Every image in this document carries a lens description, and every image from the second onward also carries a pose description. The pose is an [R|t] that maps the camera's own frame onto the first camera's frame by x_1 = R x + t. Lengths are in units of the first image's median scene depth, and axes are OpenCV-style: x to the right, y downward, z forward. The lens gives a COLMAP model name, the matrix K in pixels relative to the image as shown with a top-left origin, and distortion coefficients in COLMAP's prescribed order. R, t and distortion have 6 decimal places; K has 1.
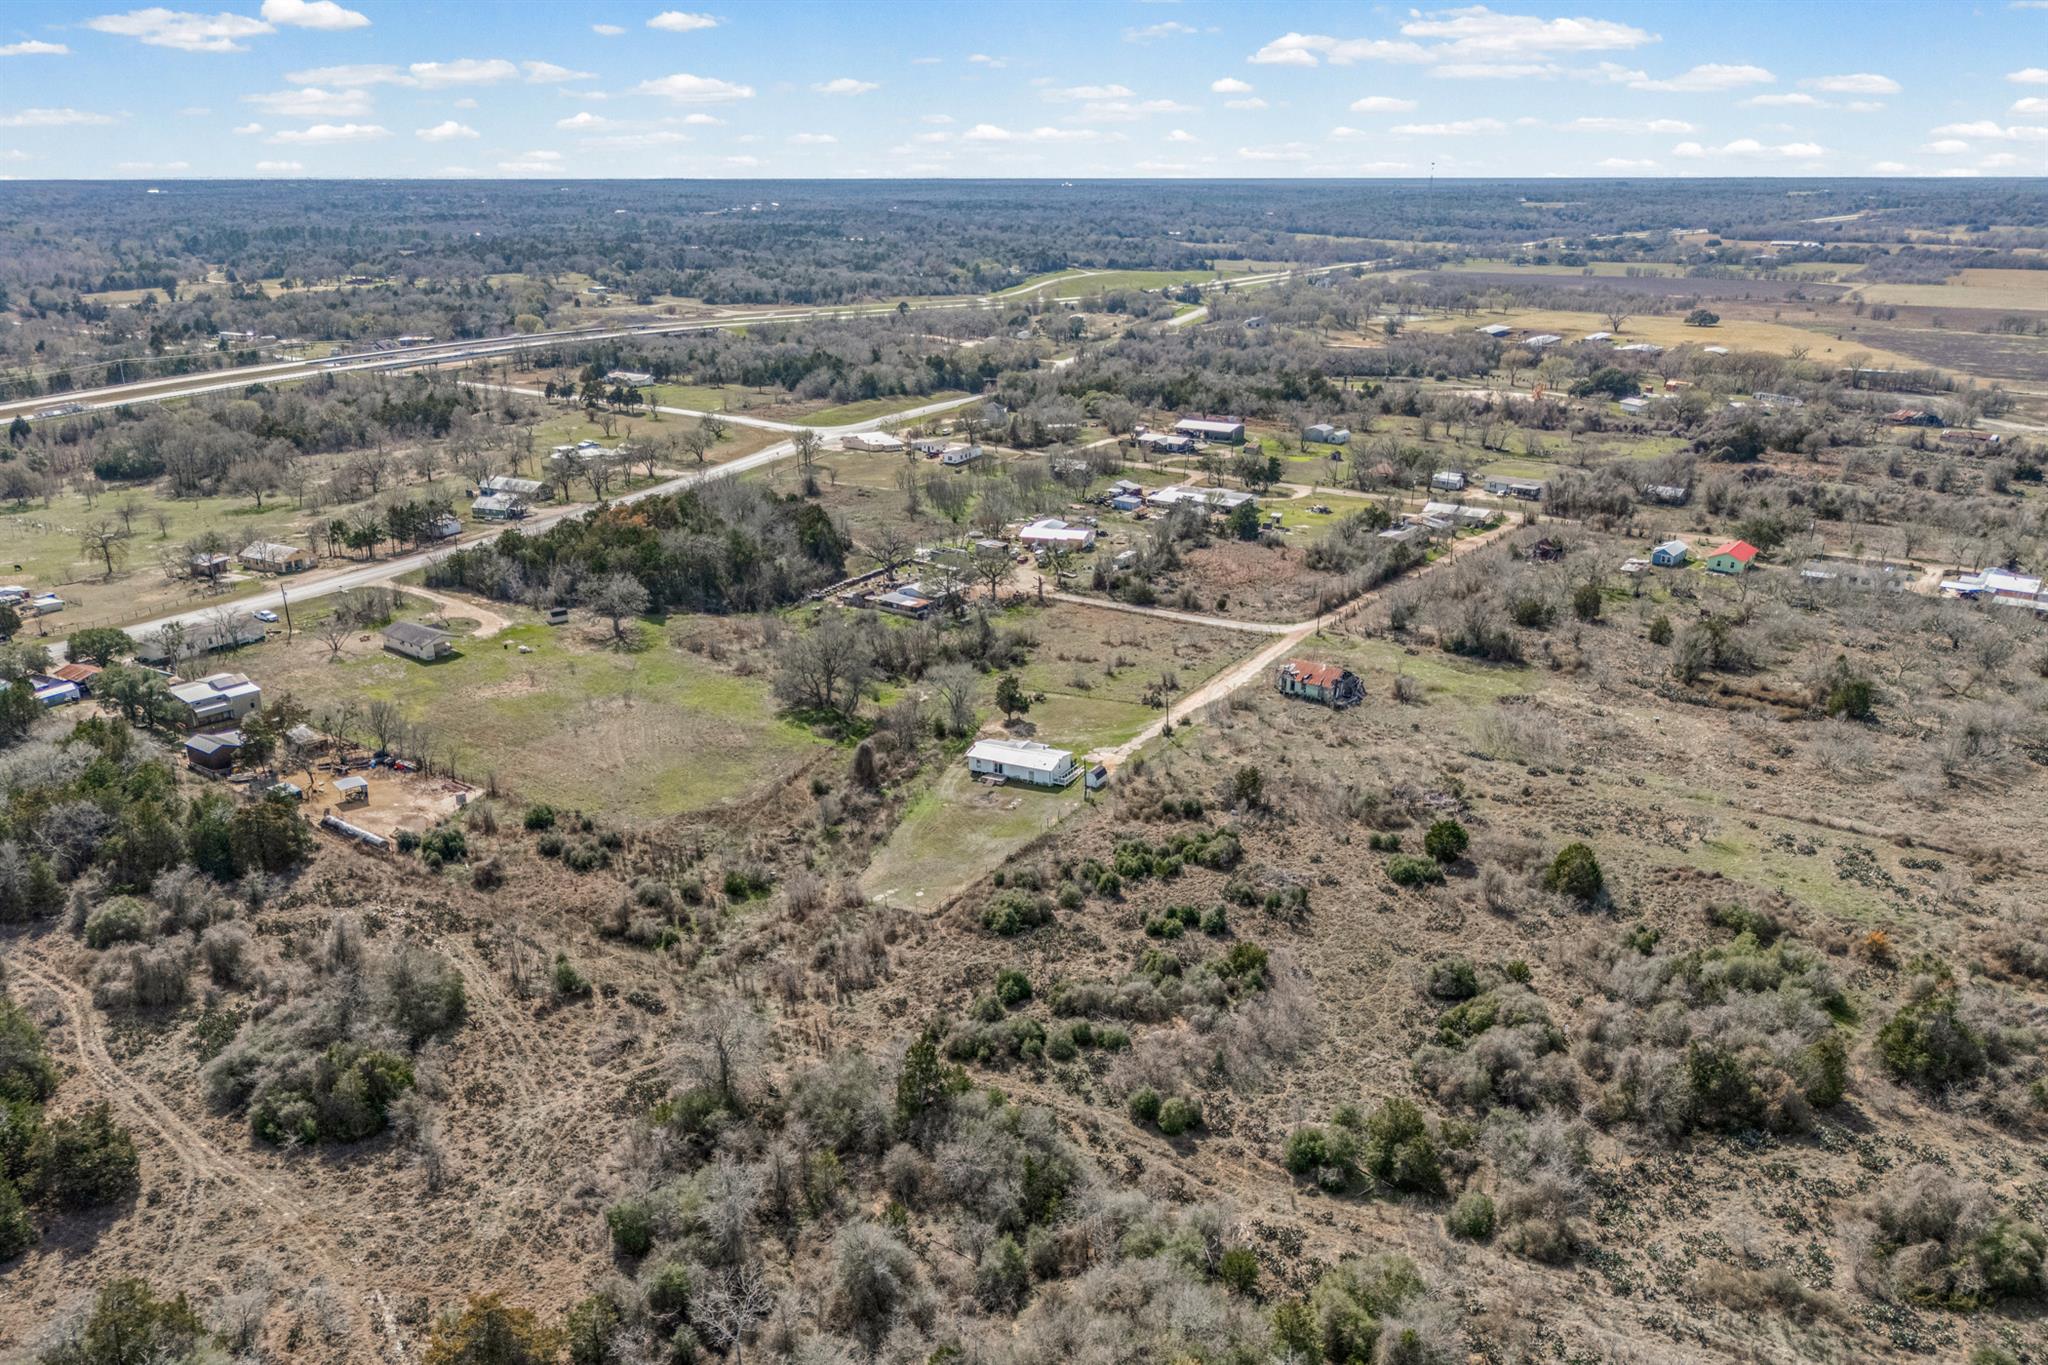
lens RADIAL K [[1542.5, 0, 1020.5], [0, 1542.5, 712.9], [0, 0, 1]] dist [0.070367, -0.074124]
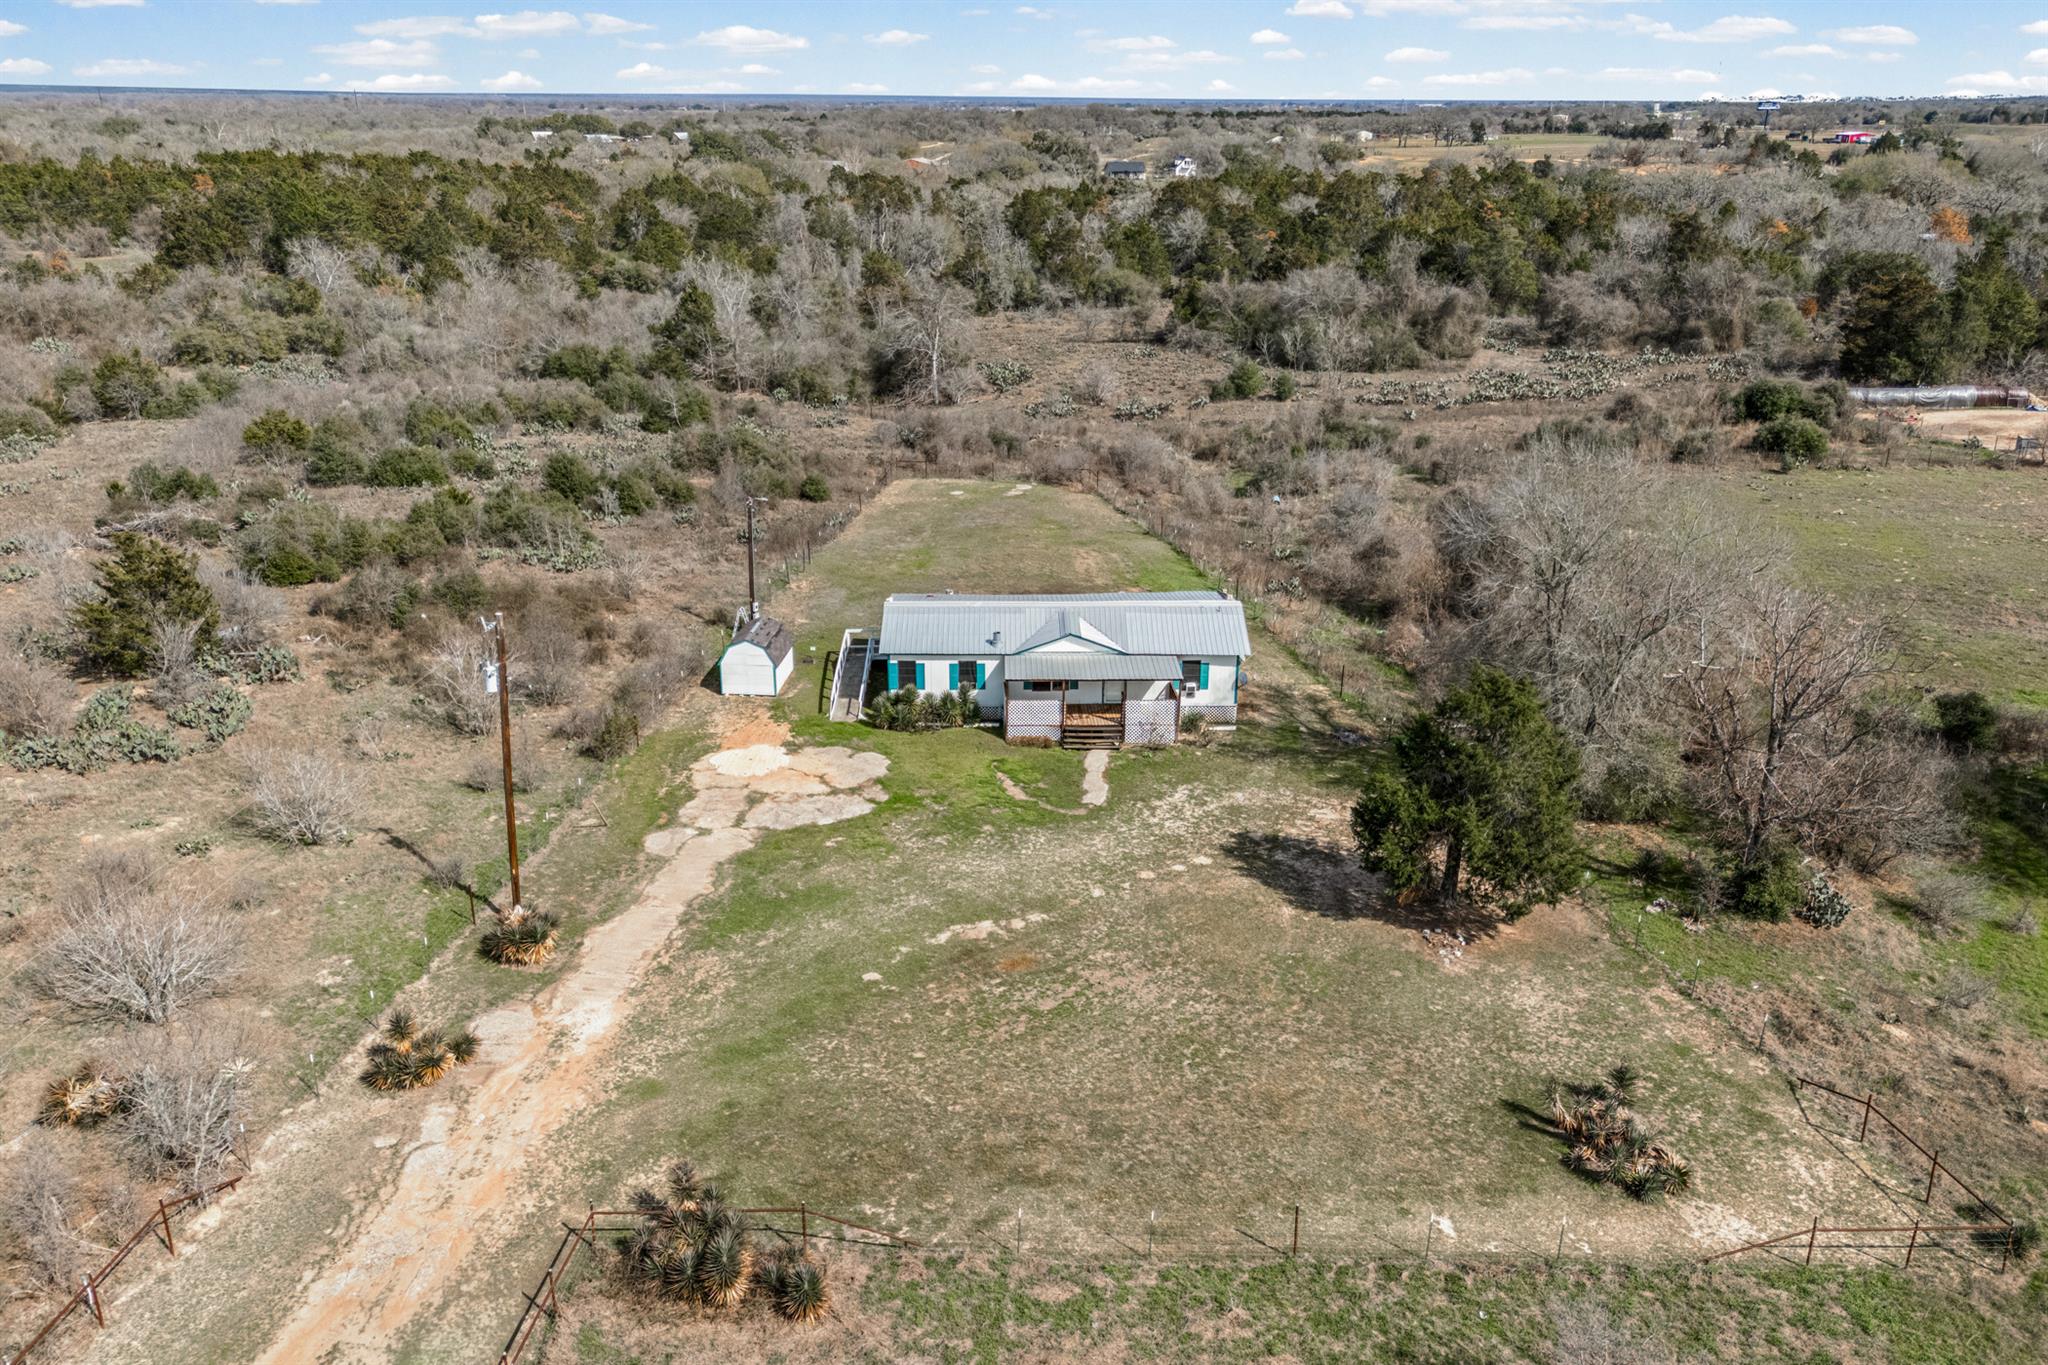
lens RADIAL K [[1542.5, 0, 1020.5], [0, 1542.5, 712.9], [0, 0, 1]] dist [0.070367, -0.074124]
pose [[-0.897039, 0.158427, -0.412579, 0.111669], [-0.150419, 0.768362, 0.622088, -0.121540], [0.415566, 0.620097, -0.665420, 1.105851]]
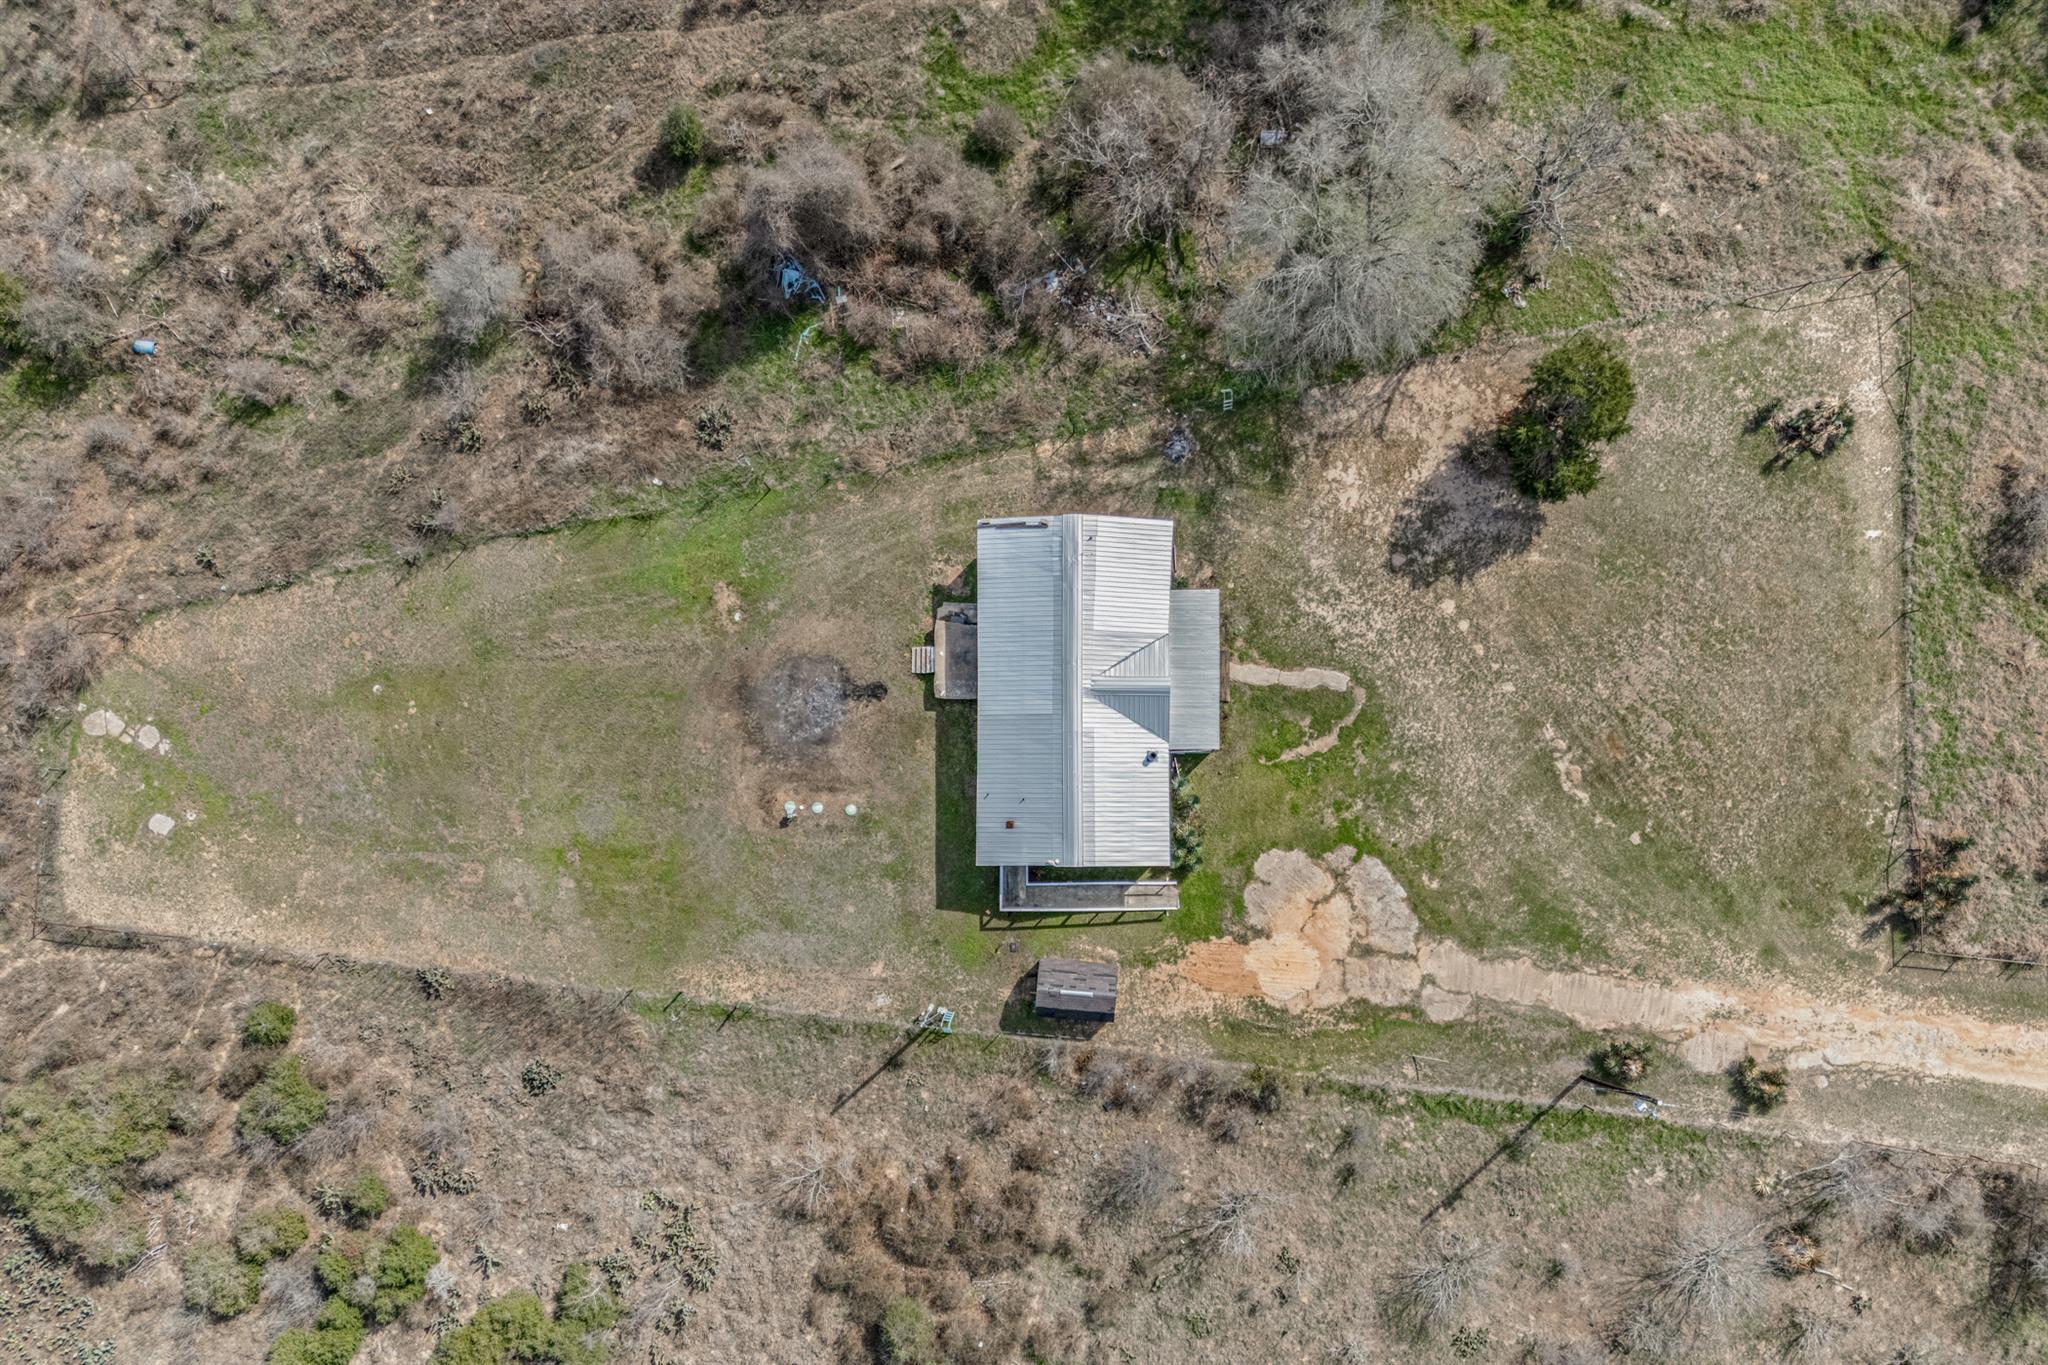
lens RADIAL K [[1530.6, 0, 1021.8], [0, 1530.6, 648.2], [0, 0, 1]] dist [0.047758, -0.007323]
pose [[0.436300, 0.899789, -0.004619, -0.012929], [-0.277442, 0.139408, 0.950574, -0.219594], [0.855960, -0.413455, 0.310463, 0.845481]]
